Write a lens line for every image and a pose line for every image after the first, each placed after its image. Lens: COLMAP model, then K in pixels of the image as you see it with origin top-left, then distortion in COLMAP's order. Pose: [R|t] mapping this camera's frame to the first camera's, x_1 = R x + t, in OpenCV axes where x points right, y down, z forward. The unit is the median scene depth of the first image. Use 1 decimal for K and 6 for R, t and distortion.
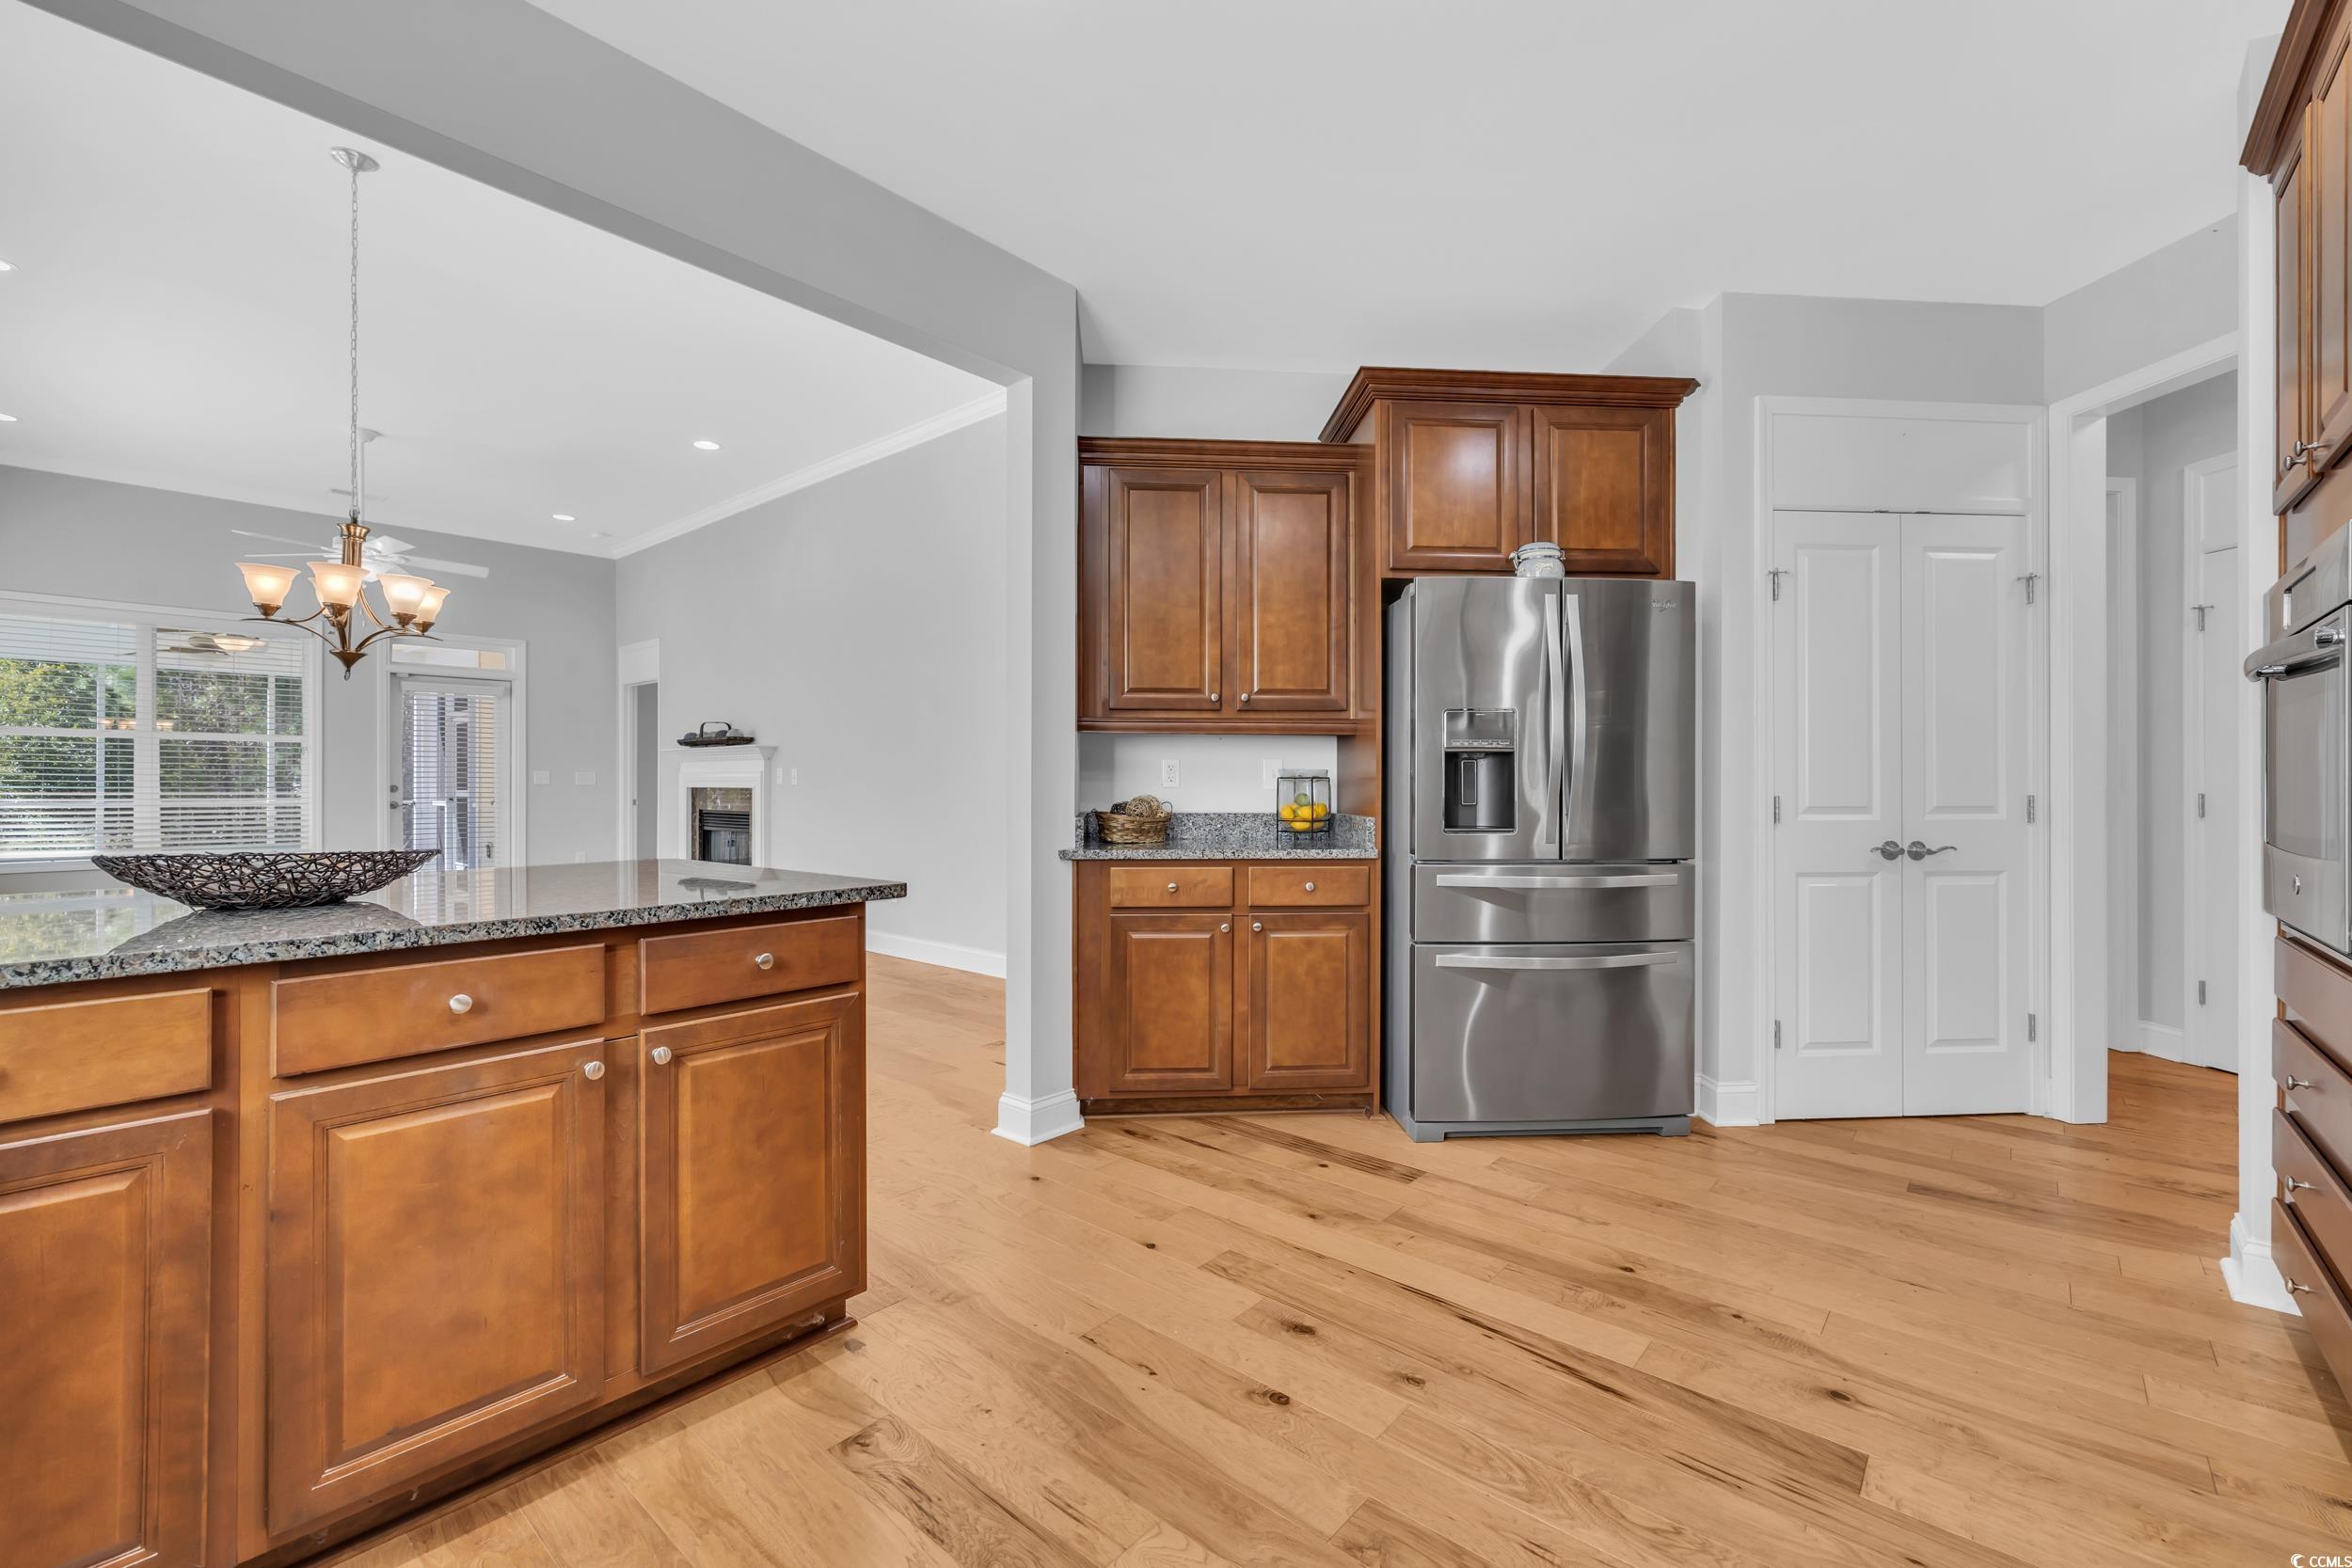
lens RADIAL K [[998.4, 0, 1176.0], [0, 998.4, 784.0], [0, 0, 1]] dist [-0.002134, -0.000118]
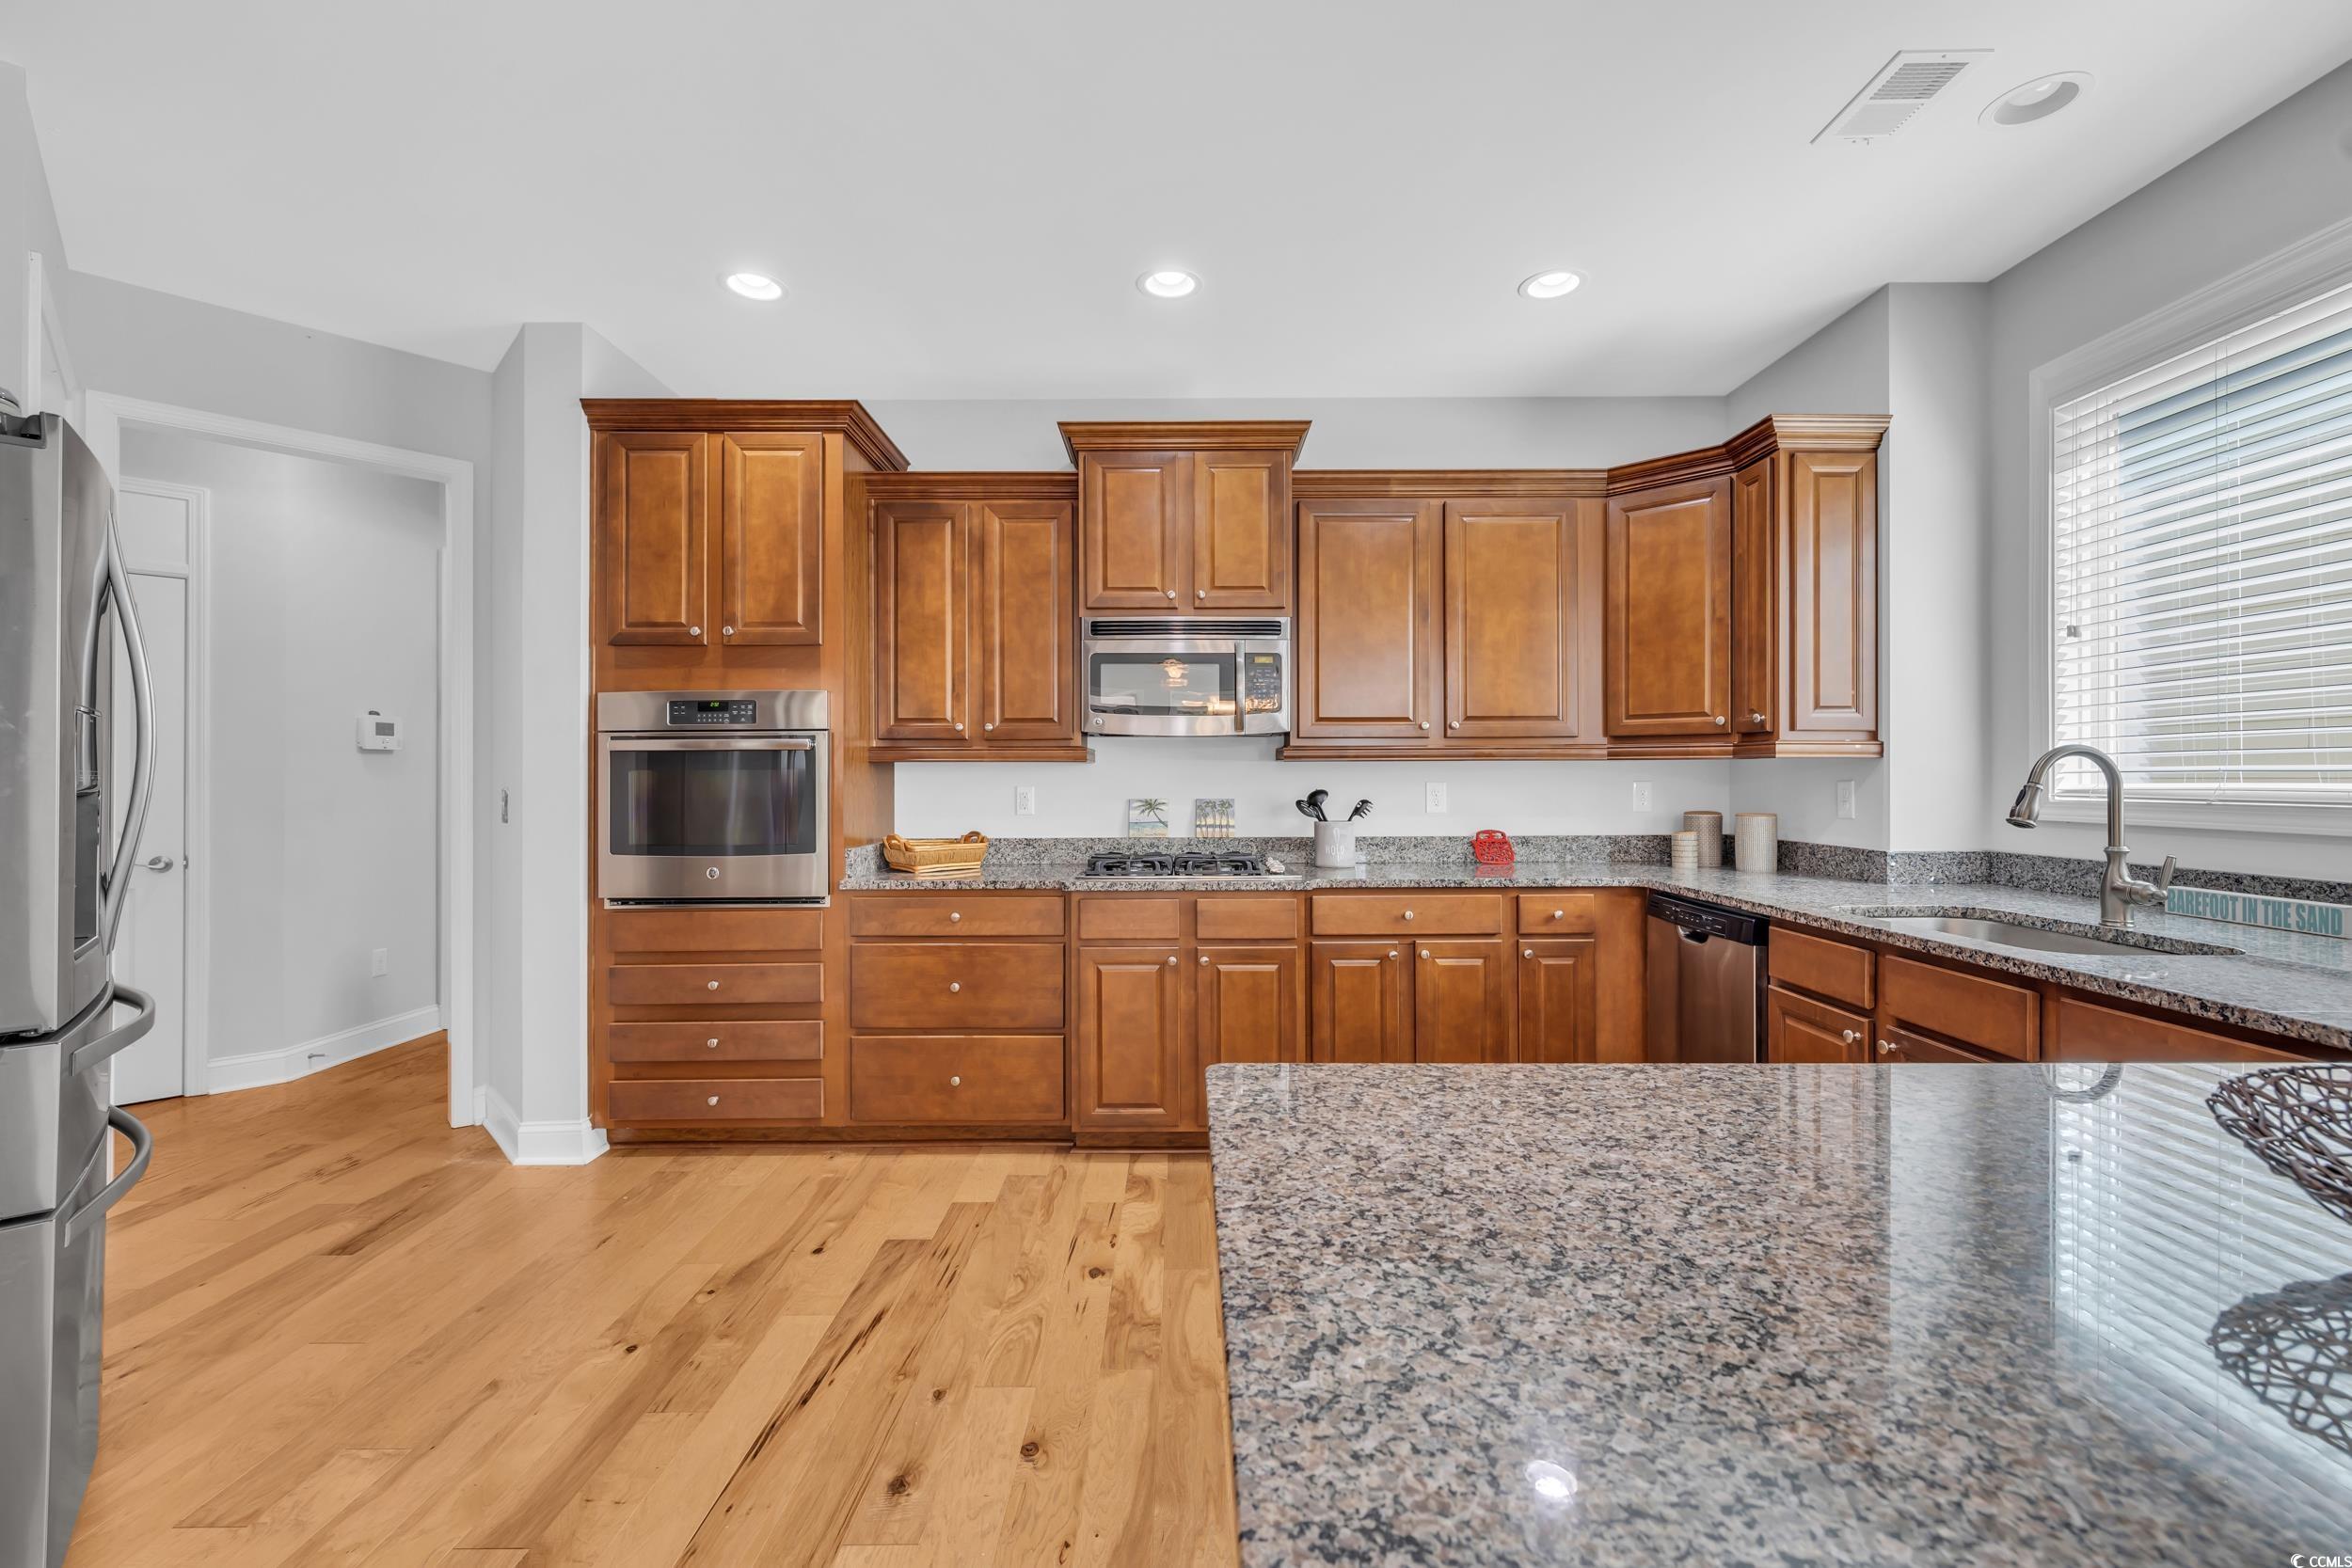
lens RADIAL K [[998.4, 0, 1176.0], [0, 998.4, 784.0], [0, 0, 1]] dist [-0.002134, -0.000118]
pose [[-0.652971, 0.005433, 0.757364, -0.682497], [0.003240, 0.999985, -0.004380, -0.045352], [-0.757376, -0.000406, -0.652979, 1.389203]]
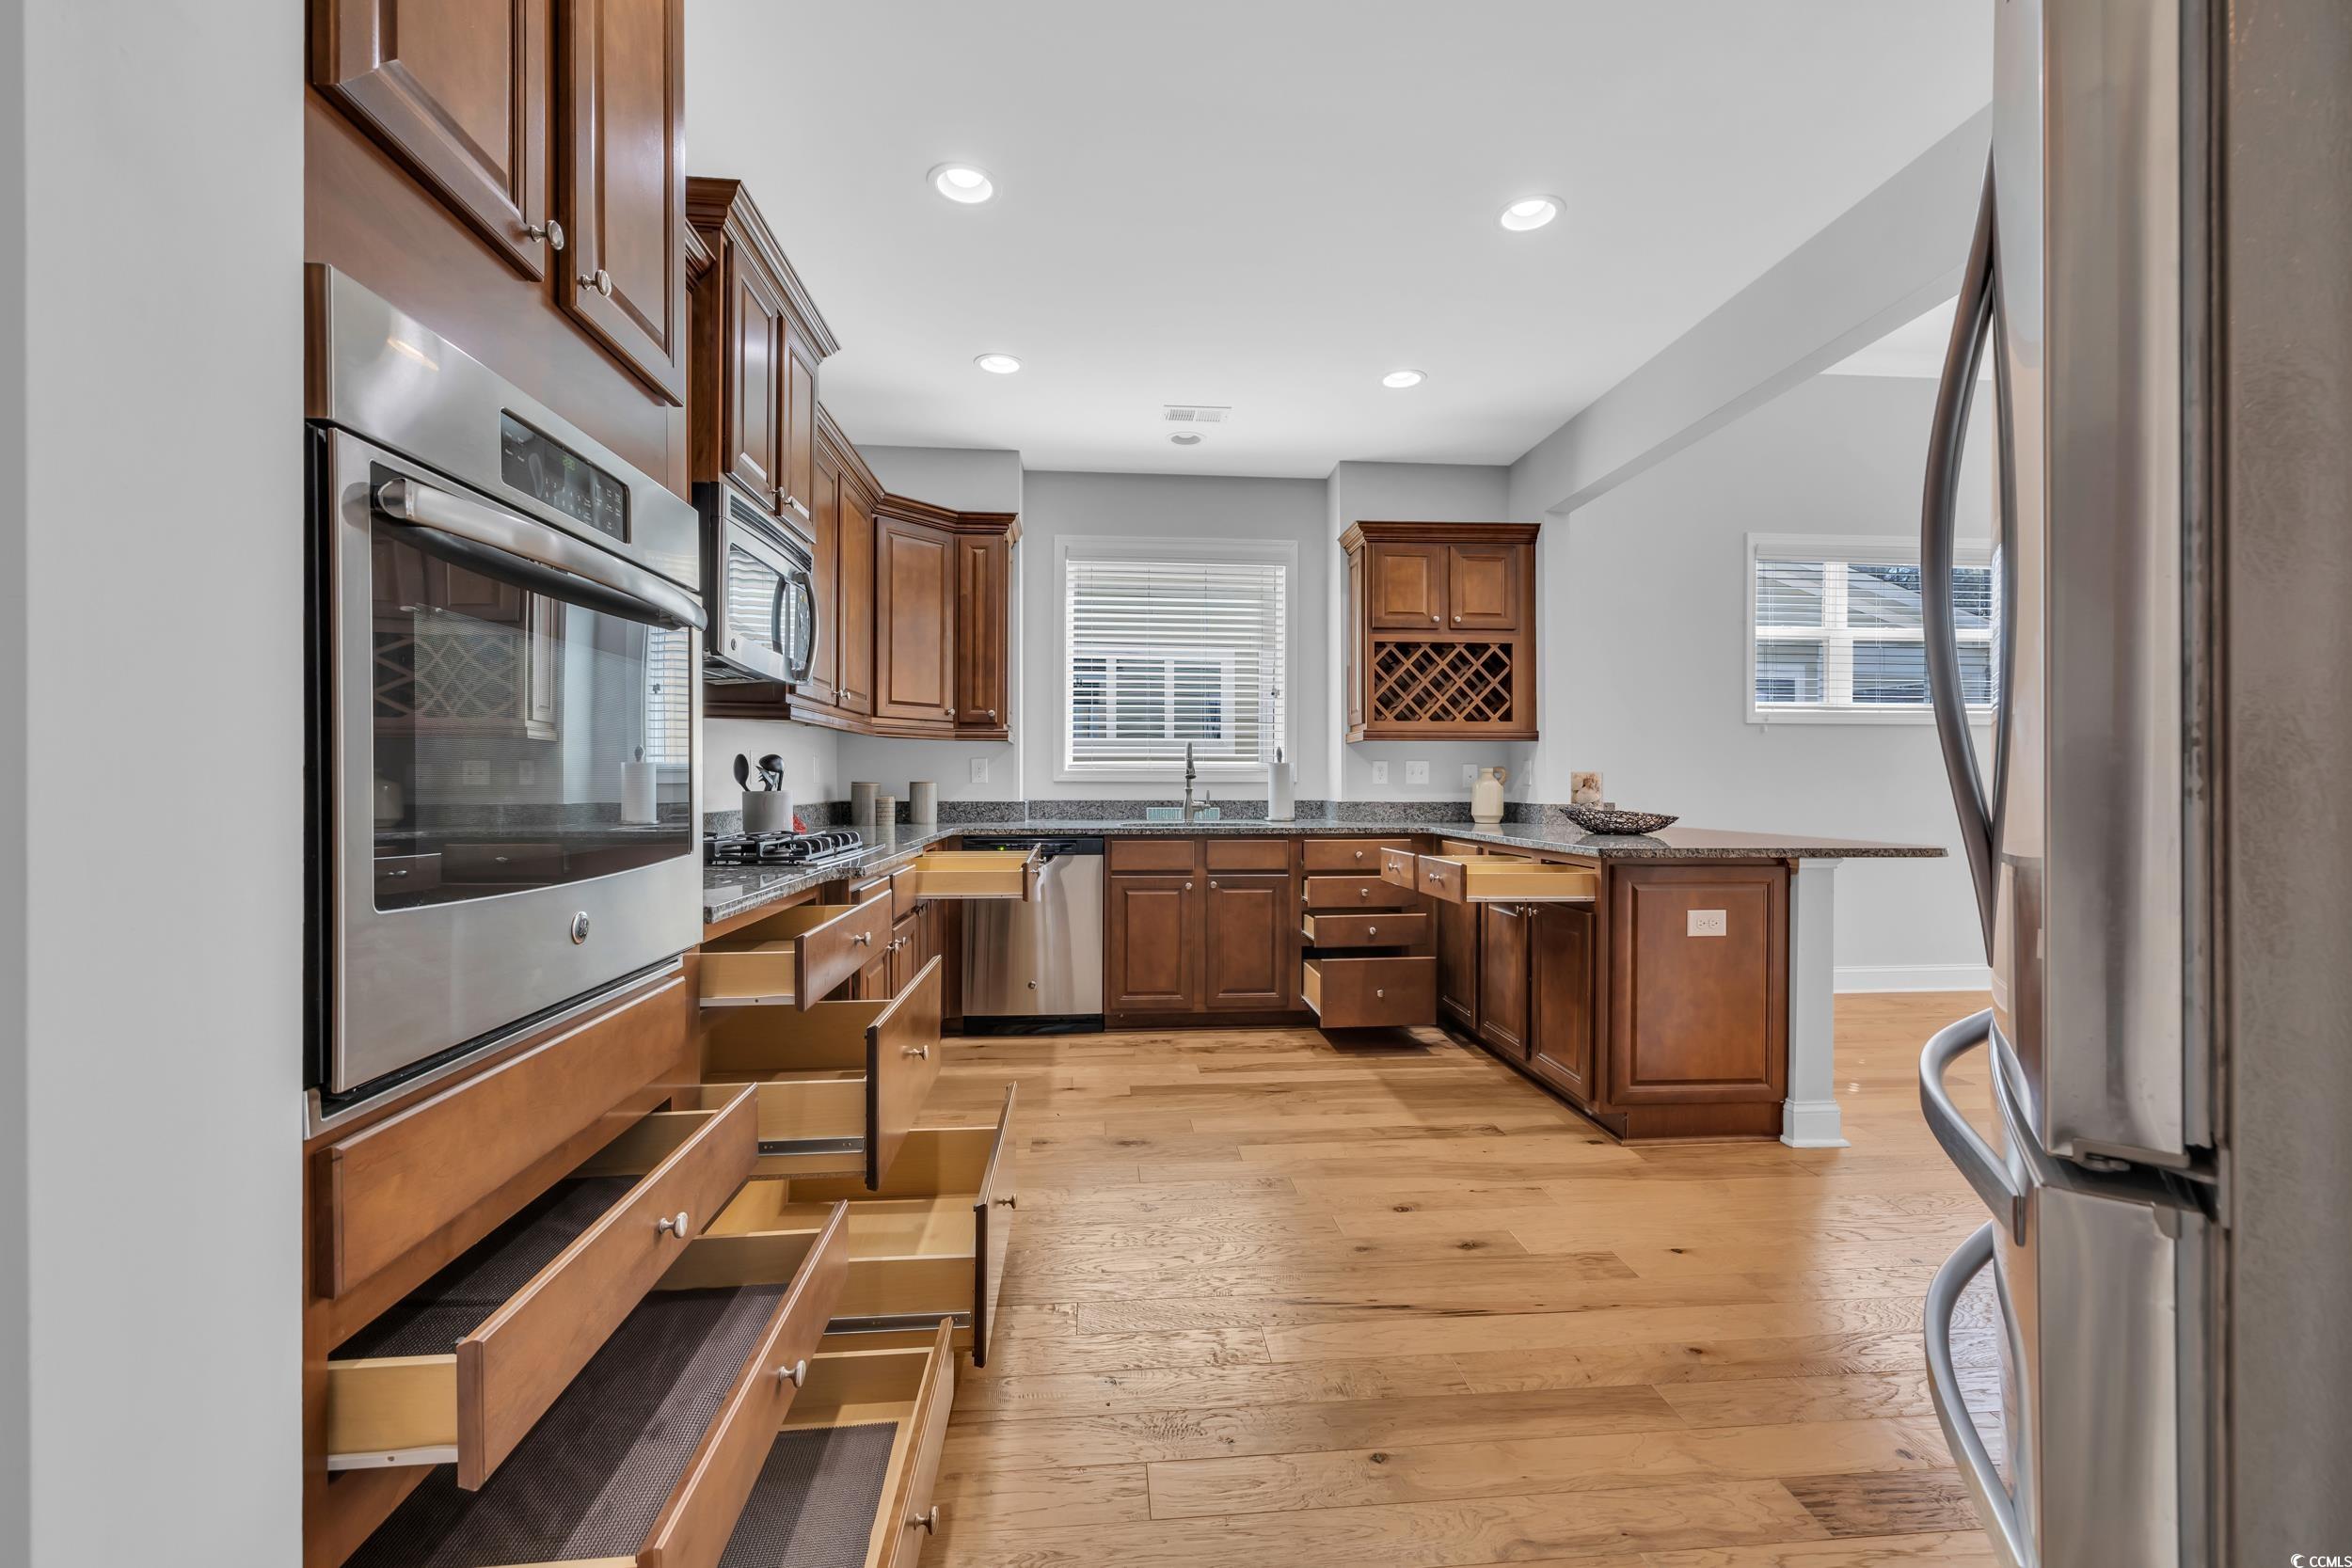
lens RADIAL K [[998.4, 0, 1176.0], [0, 998.4, 784.0], [0, 0, 1]] dist [-0.002134, -0.000118]
pose [[-0.699353, 0.002738, -0.714771, 1.205646], [-0.000500, 0.999991, 0.004320, 0.002108], [0.714776, 0.003379, -0.699345, 1.580225]]
